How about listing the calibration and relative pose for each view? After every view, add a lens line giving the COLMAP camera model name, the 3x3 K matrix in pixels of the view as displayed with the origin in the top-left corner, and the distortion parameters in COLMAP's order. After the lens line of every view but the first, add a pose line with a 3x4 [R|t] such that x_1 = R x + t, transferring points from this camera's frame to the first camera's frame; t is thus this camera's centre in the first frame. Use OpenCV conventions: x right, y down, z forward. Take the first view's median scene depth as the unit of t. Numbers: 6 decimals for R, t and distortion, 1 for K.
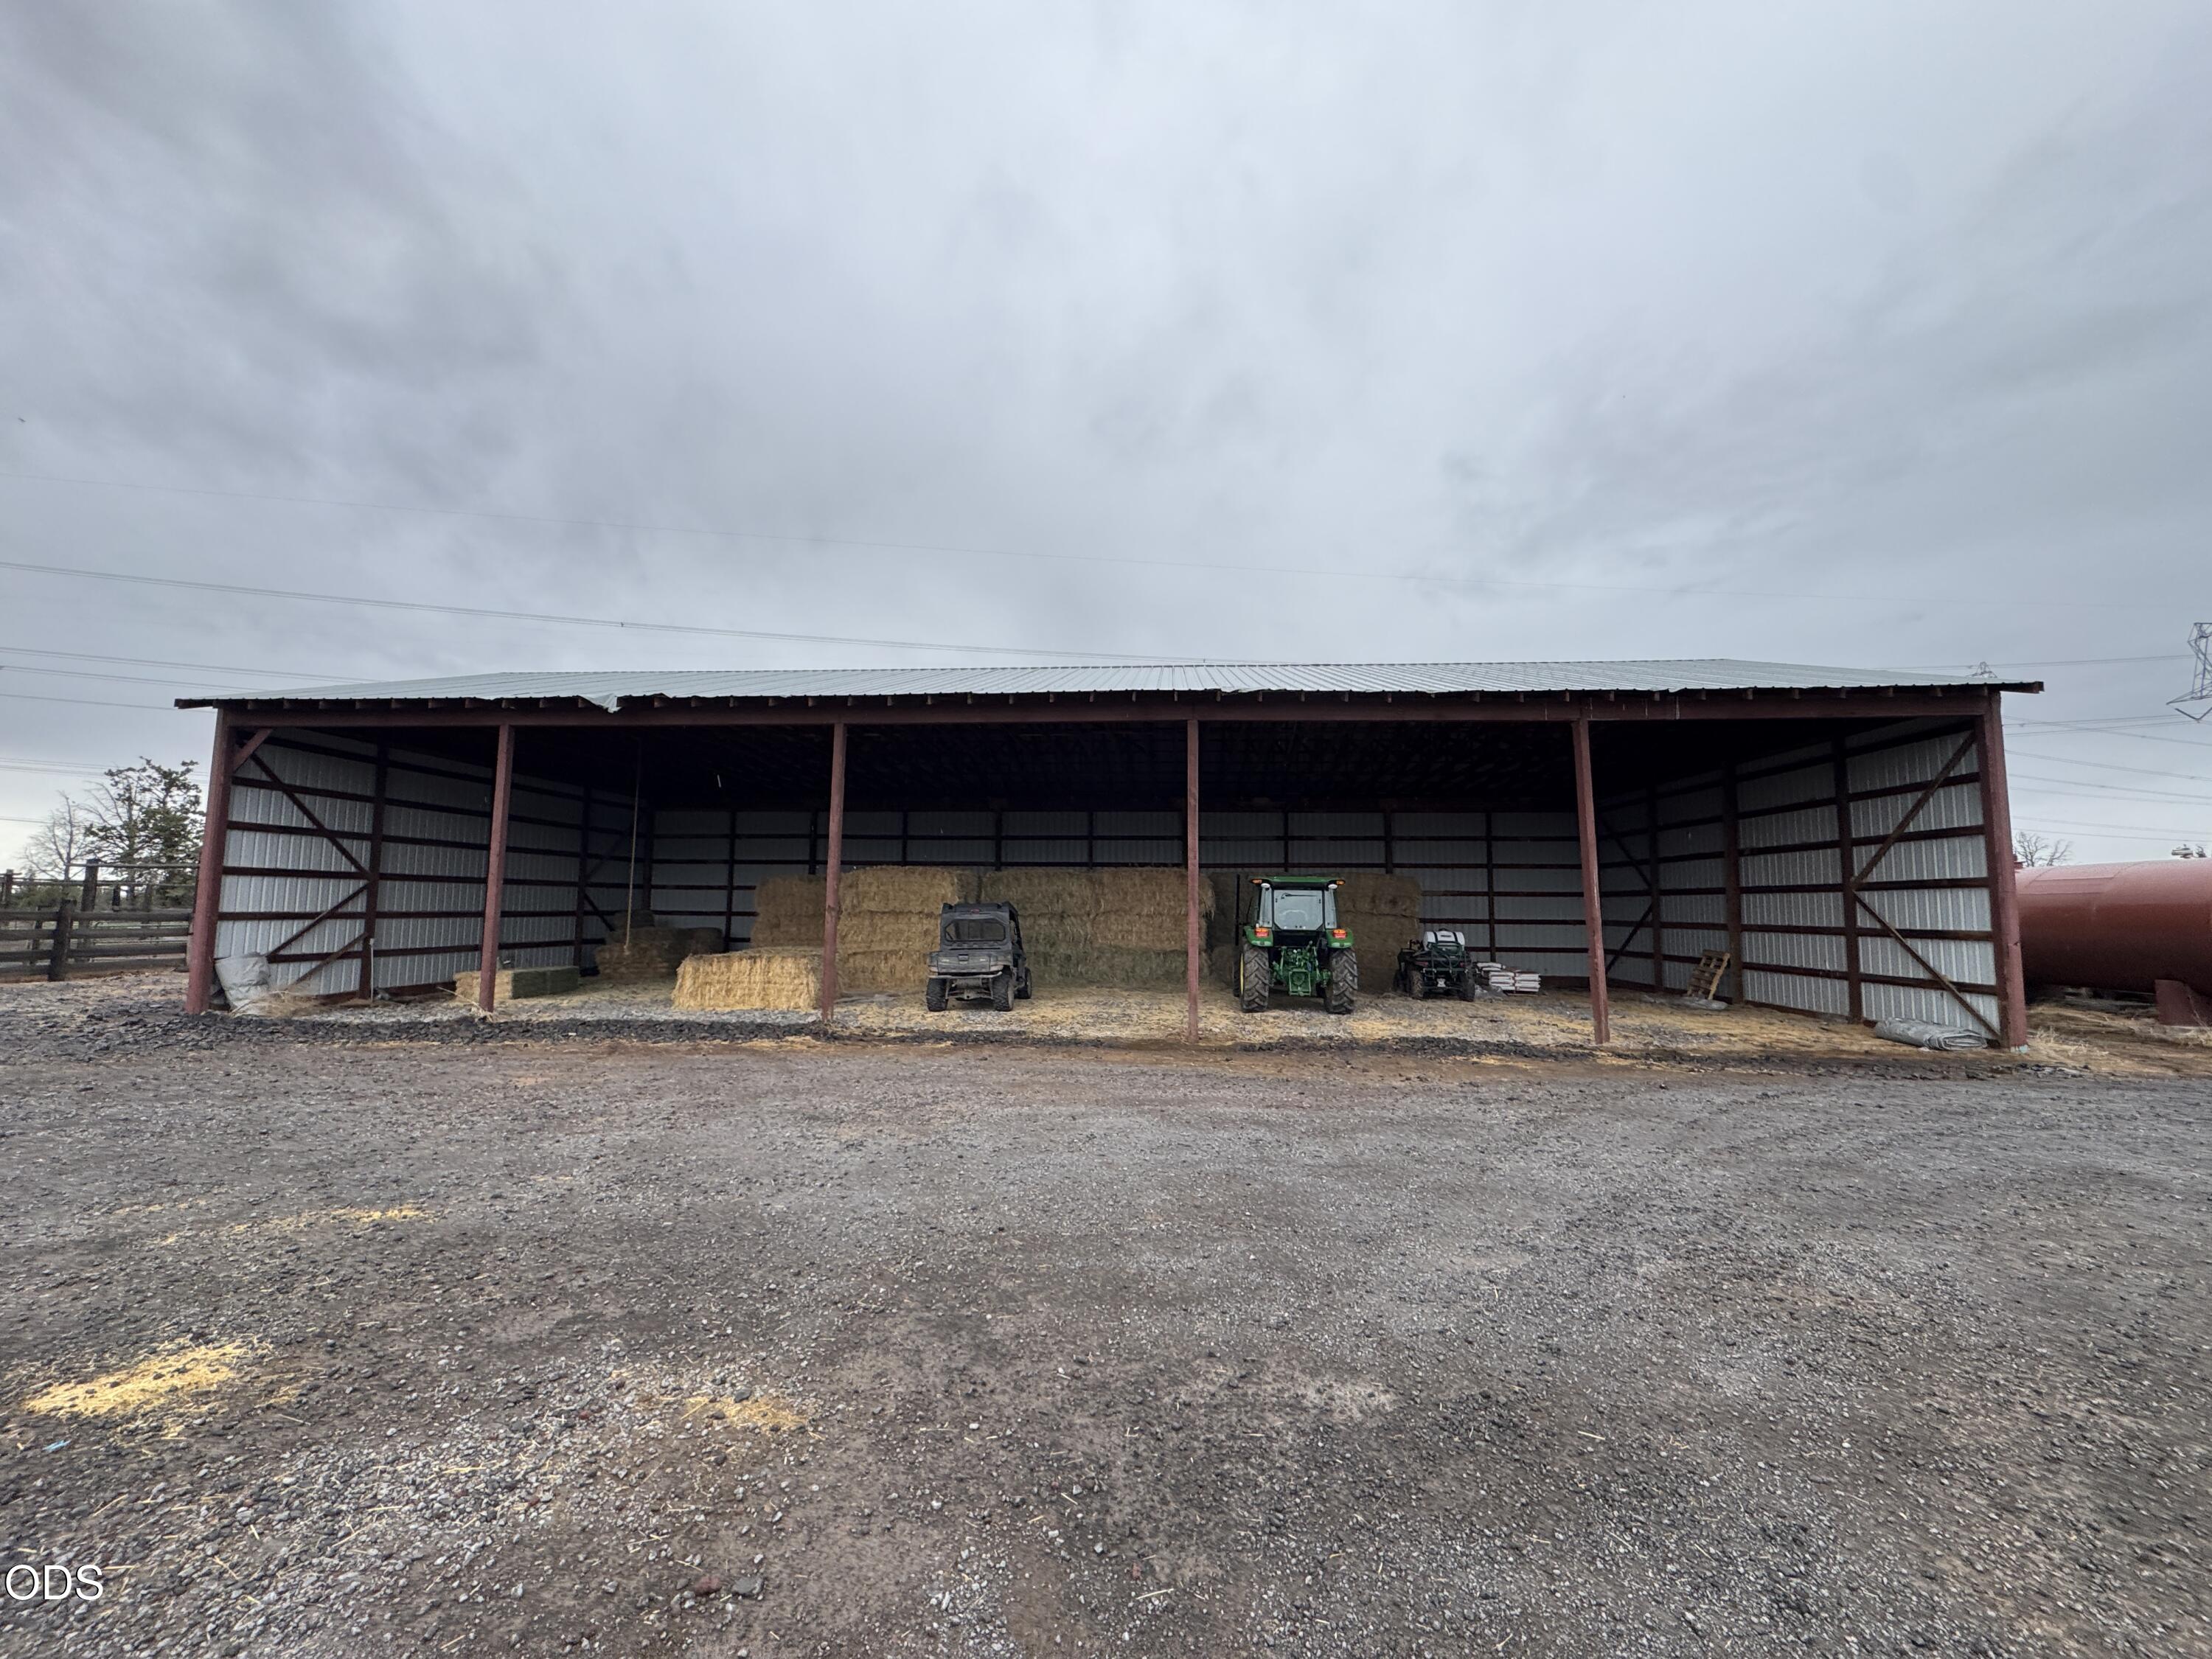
lens RADIAL K [[875.5, 0, 1103.8], [0, 875.5, 832.2], [0, 0, 1]] dist [-0.001739, -0.000236]
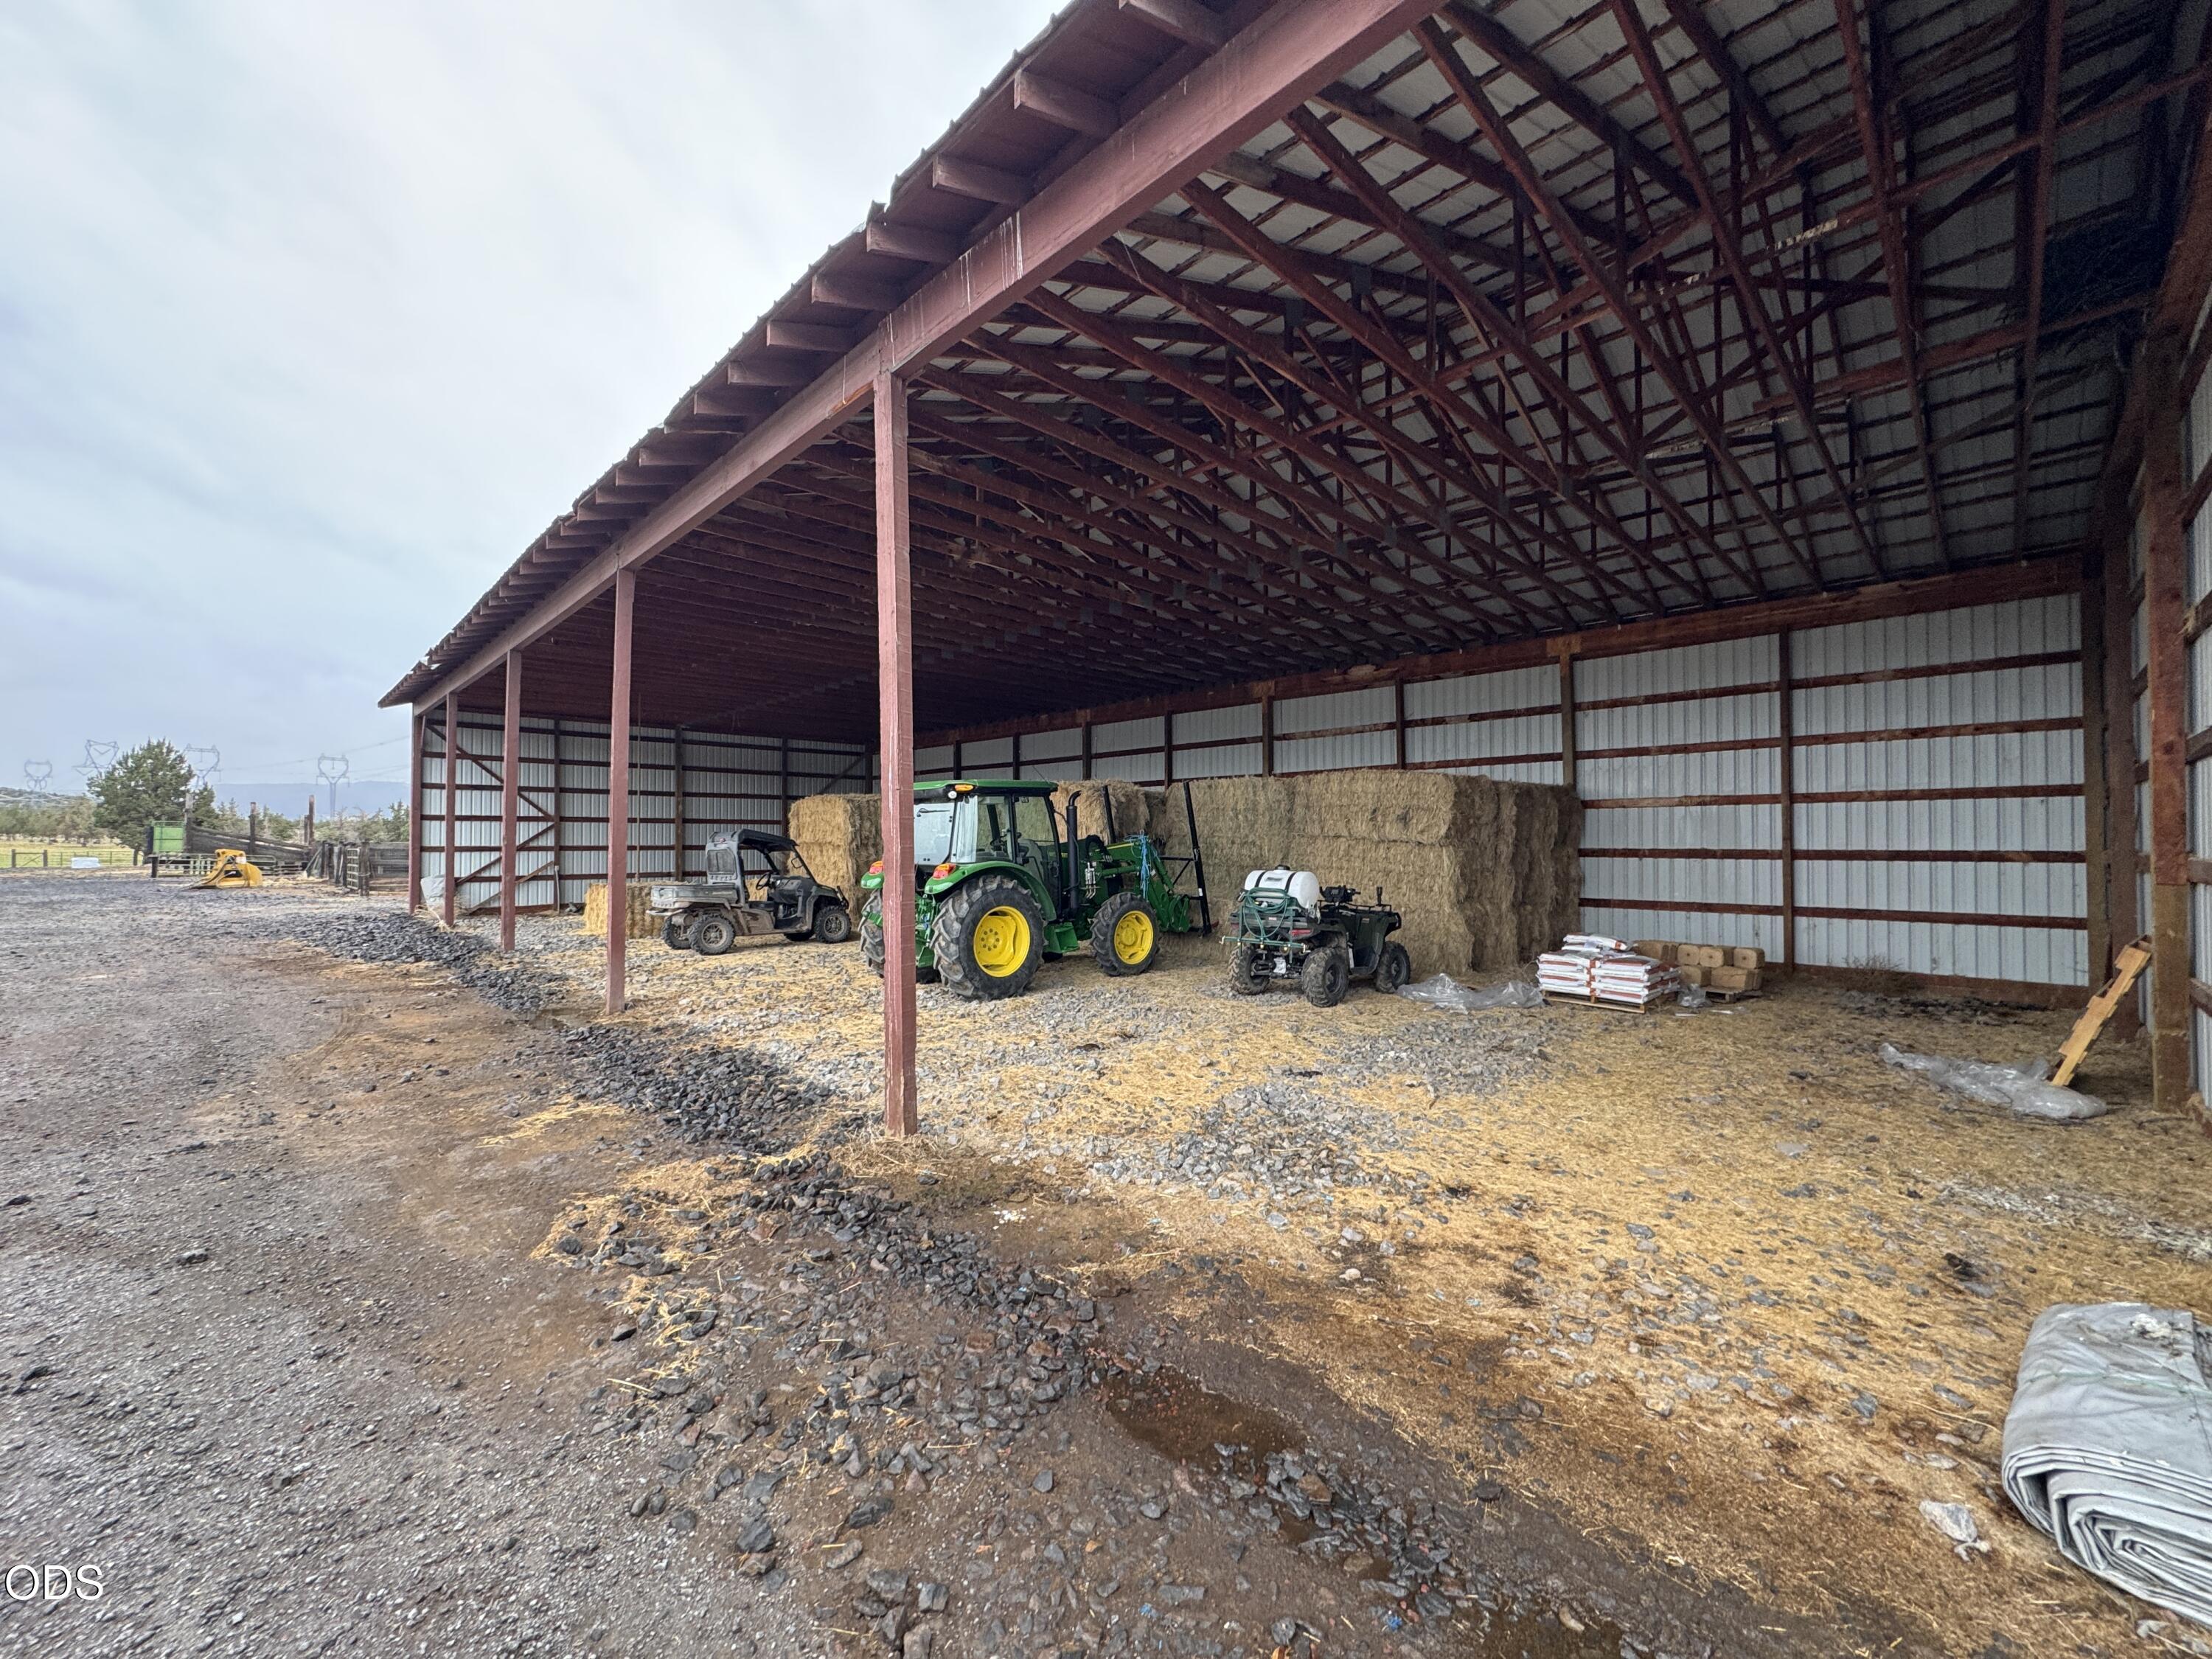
lens RADIAL K [[875.5, 0, 1103.1], [0, 875.5, 824.7], [0, 0, 1]] dist [-0.001739, -0.000236]
pose [[0.755348, -0.020959, -0.654989, 0.657744], [0.064072, 0.997062, 0.041985, 0.055756], [0.652185, -0.073679, 0.754471, 0.528433]]
